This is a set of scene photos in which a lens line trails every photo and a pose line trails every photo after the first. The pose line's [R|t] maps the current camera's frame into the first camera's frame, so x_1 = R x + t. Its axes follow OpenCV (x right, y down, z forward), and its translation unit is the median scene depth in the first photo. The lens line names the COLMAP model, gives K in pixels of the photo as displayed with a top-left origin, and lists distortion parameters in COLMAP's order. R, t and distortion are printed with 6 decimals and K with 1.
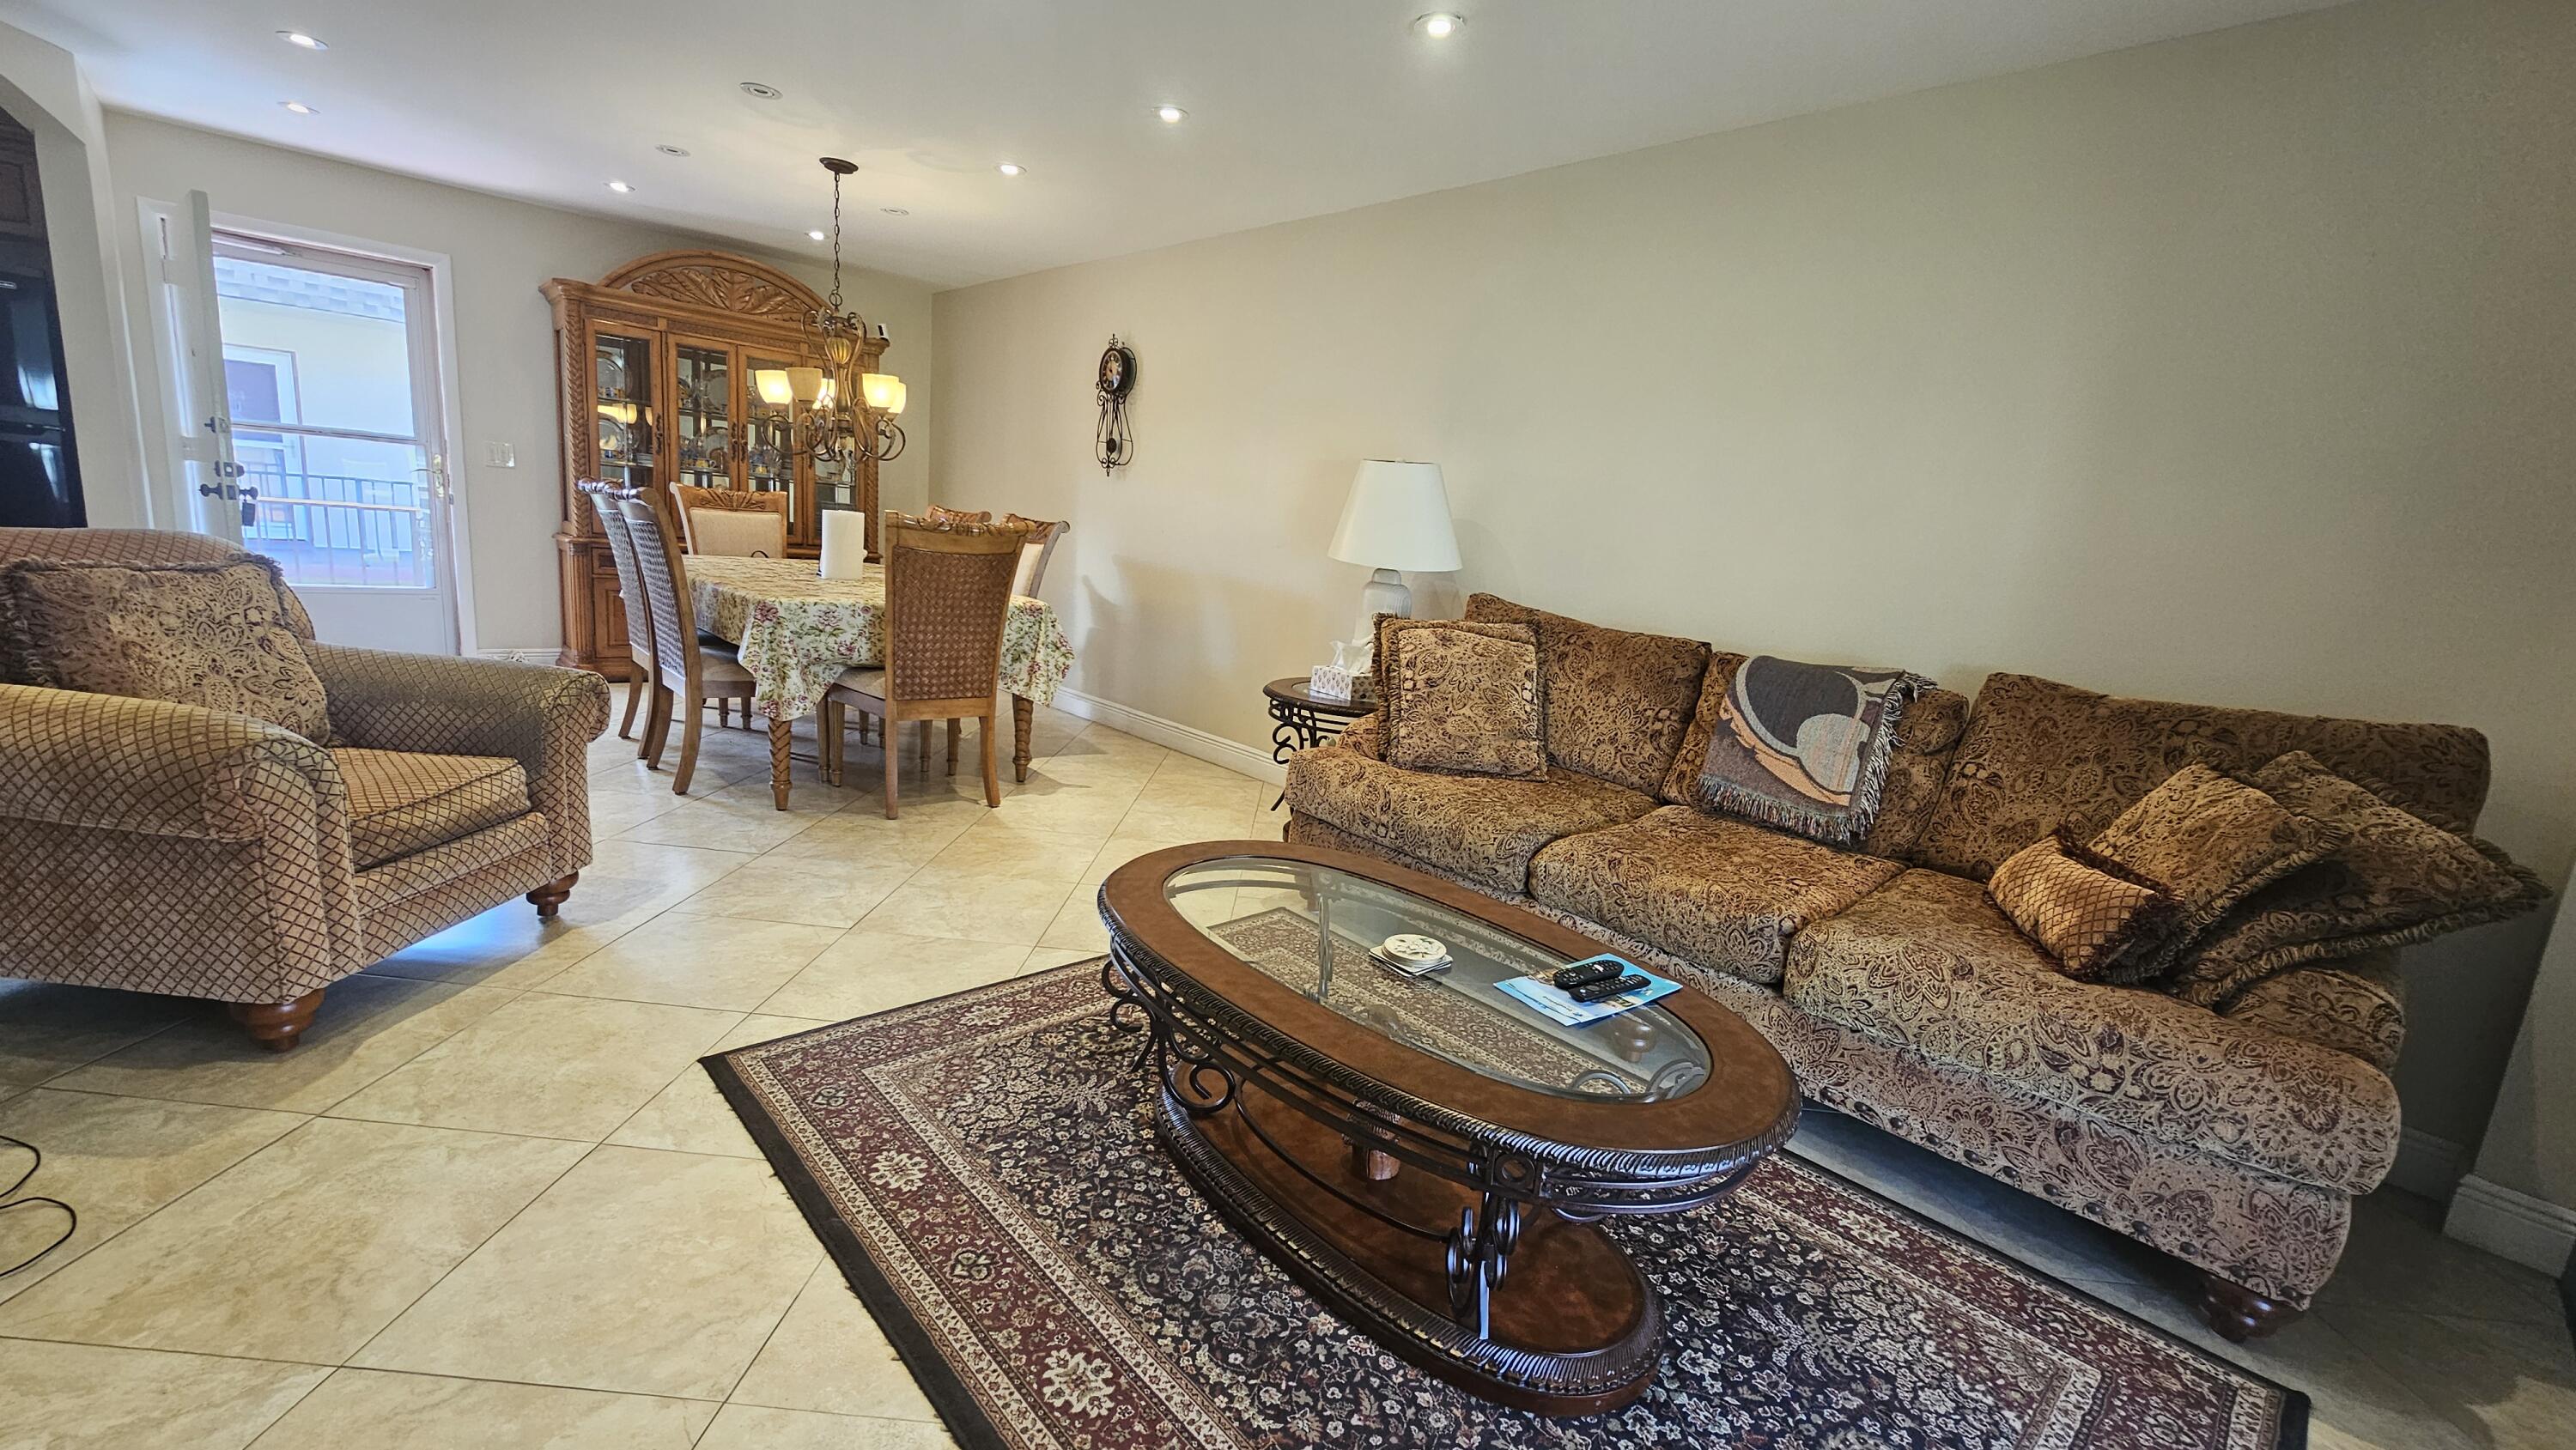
lens RADIAL K [[1059.6, 0, 1301.6], [0, 1059.6, 734.8], [0, 0, 1]] dist [0.001027, 0.000088]
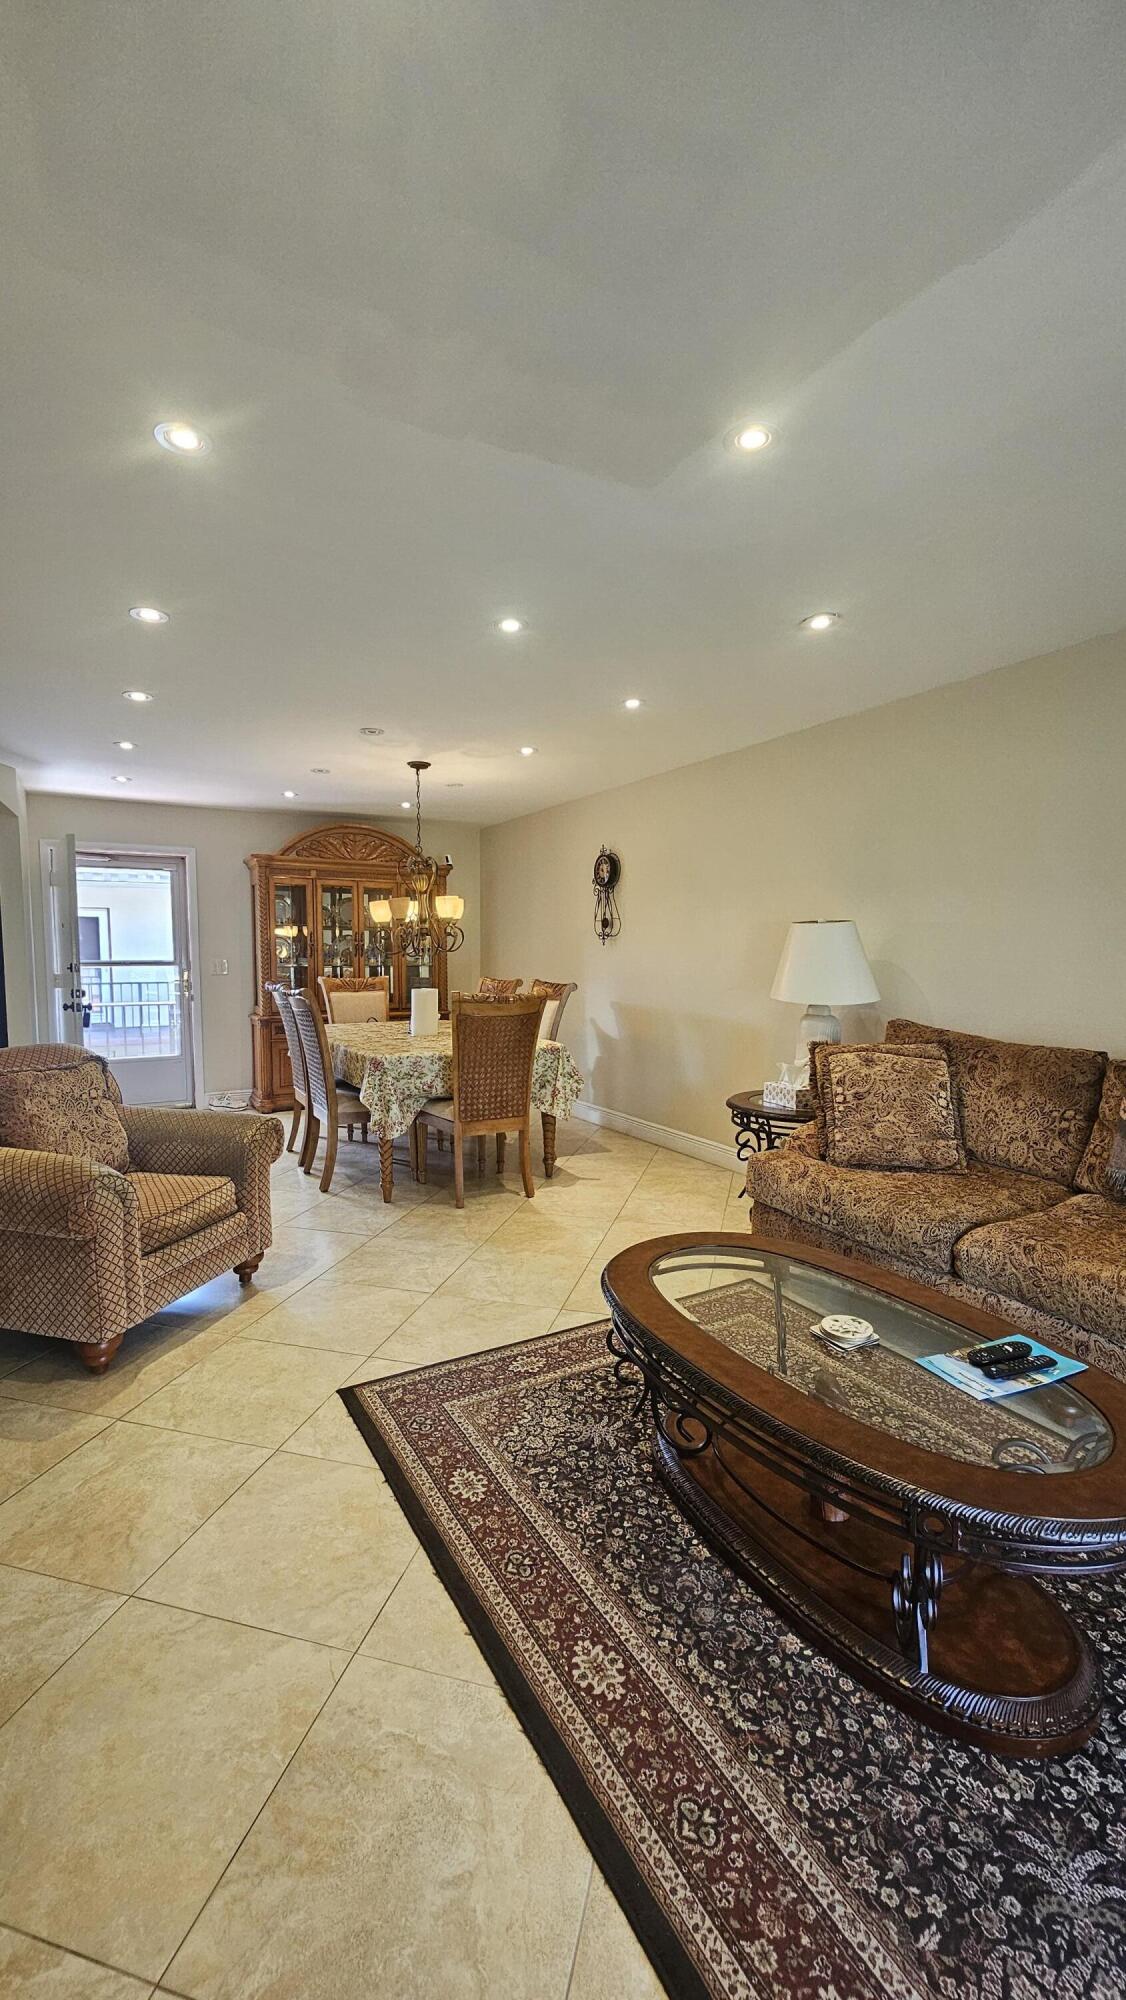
lens RADIAL K [[822.7, 0, 552.2], [0, 822.7, 1011.8], [0, 0, 1]] dist [0.001027, 0.000088]
pose [[0.965953, -0.069823, -0.249117, 0.017250], [0.035864, 0.989735, -0.138344, -0.021862], [0.256220, 0.124700, 0.958541, -0.036470]]
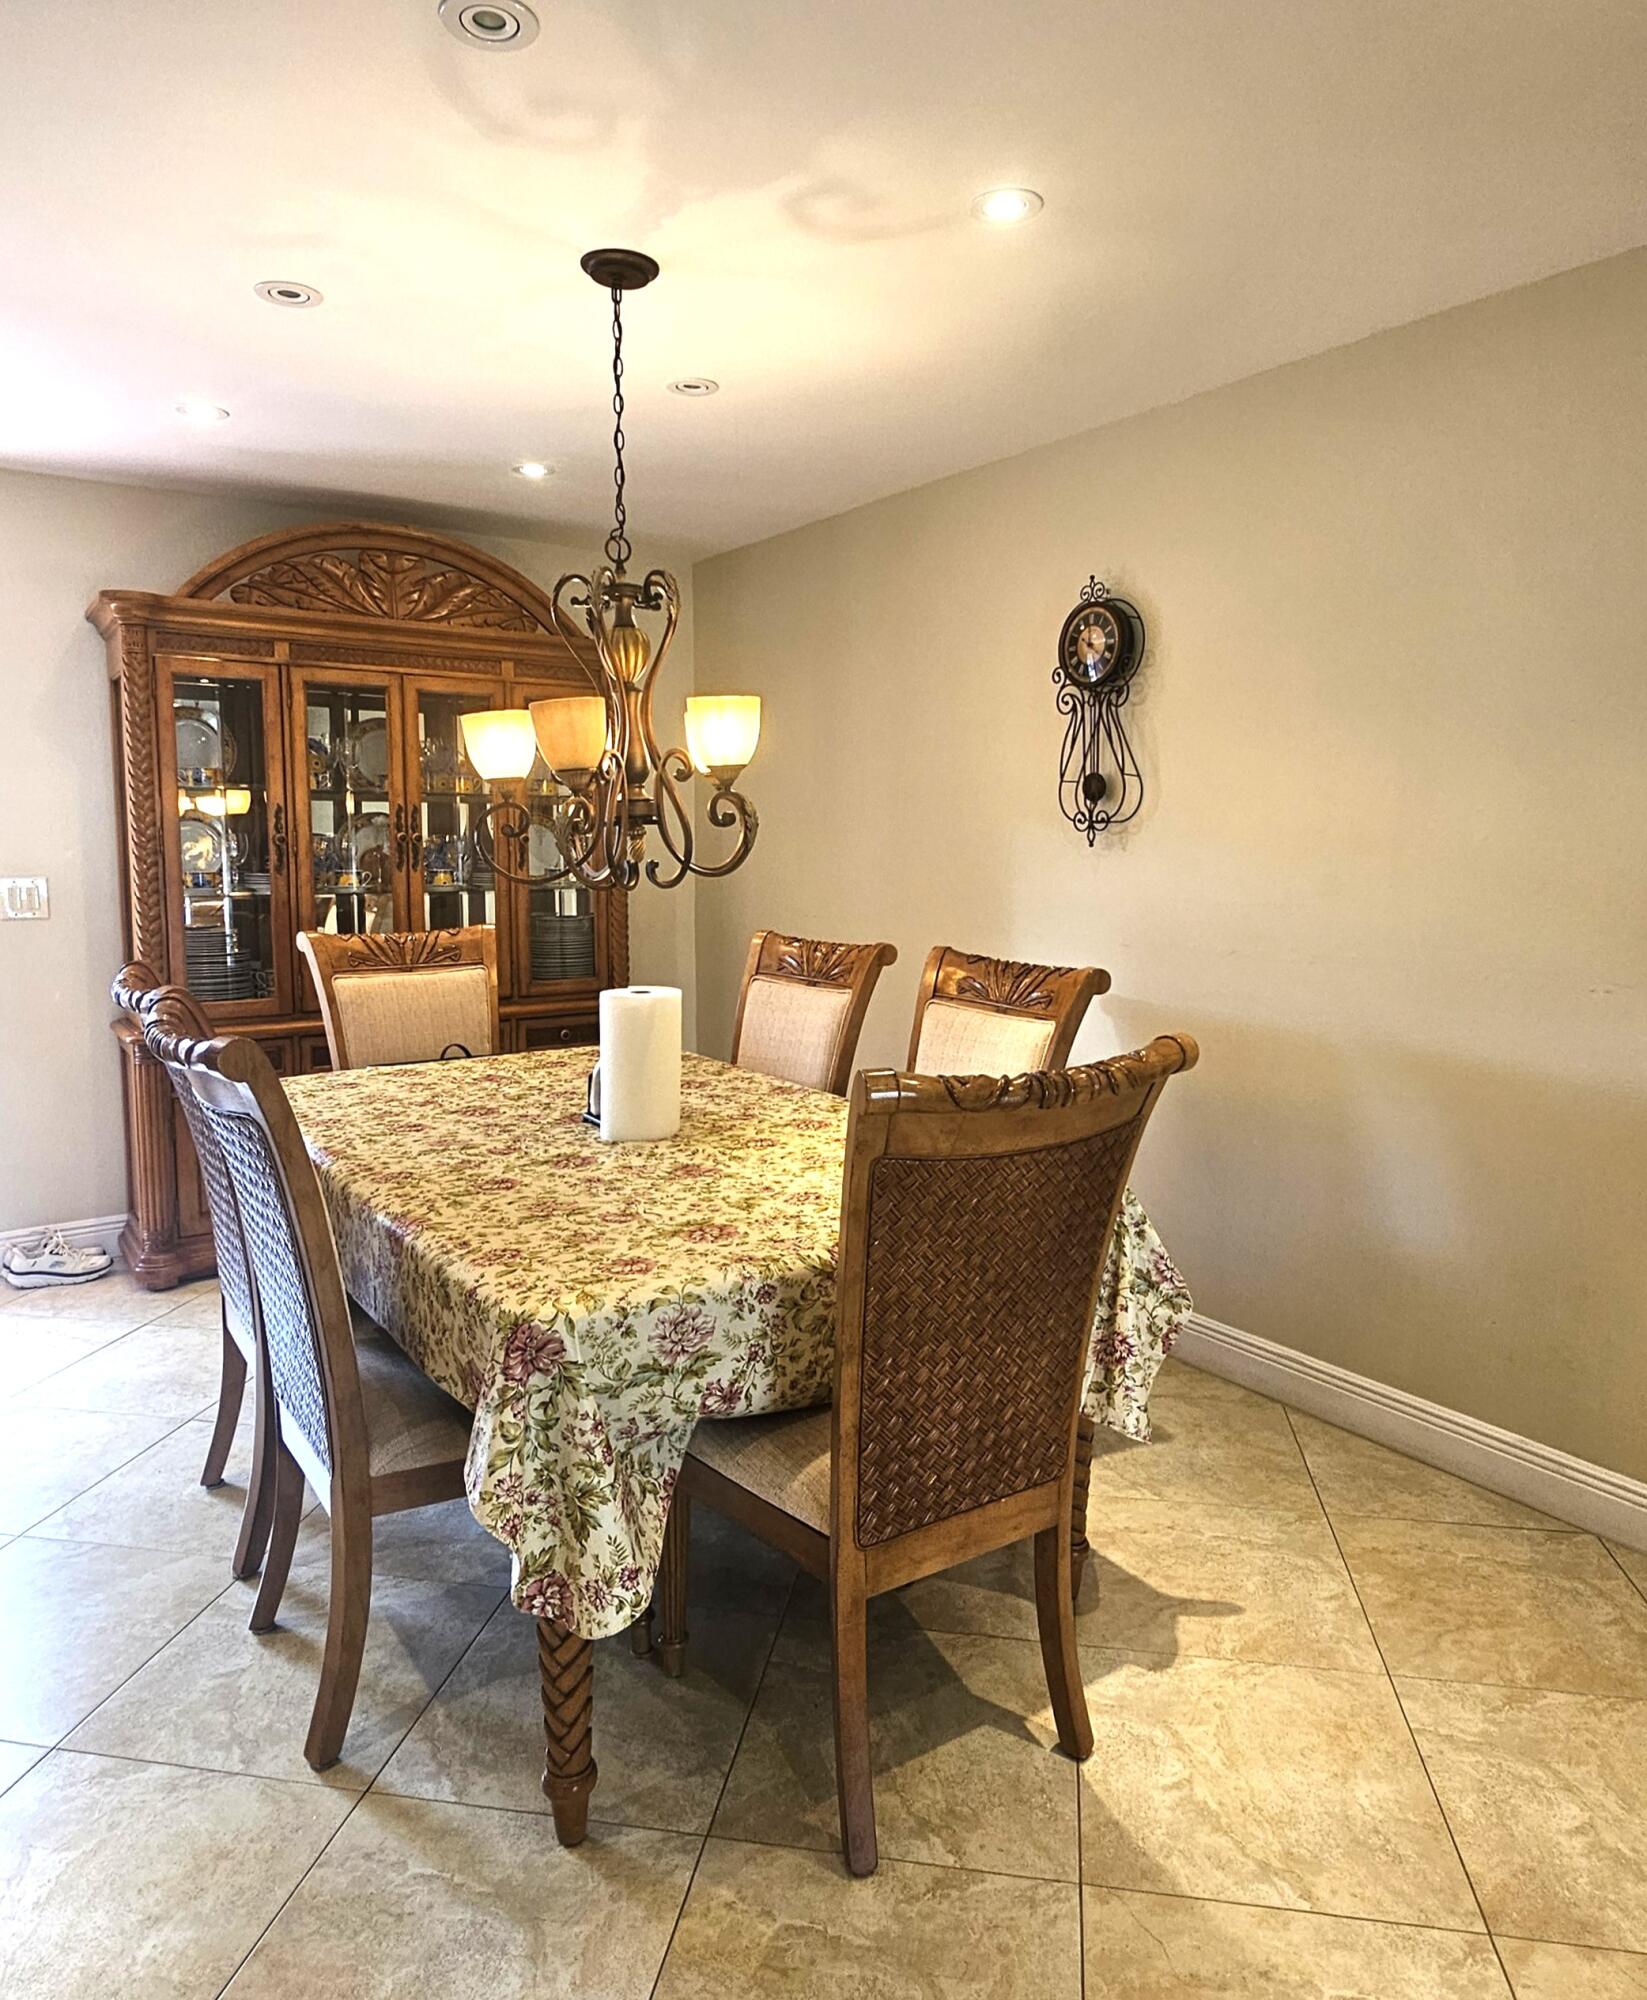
lens RADIAL K [[1349.1, 0, 872.3], [0, 1349.1, 972.1], [0, 0, 1]] dist [-0.002190, -0.001634]
pose [[0.987874, -0.071933, -0.137592, -0.301160], [0.057809, 0.992893, -0.104032, -0.182420], [0.144097, 0.094816, 0.985011, 0.519843]]
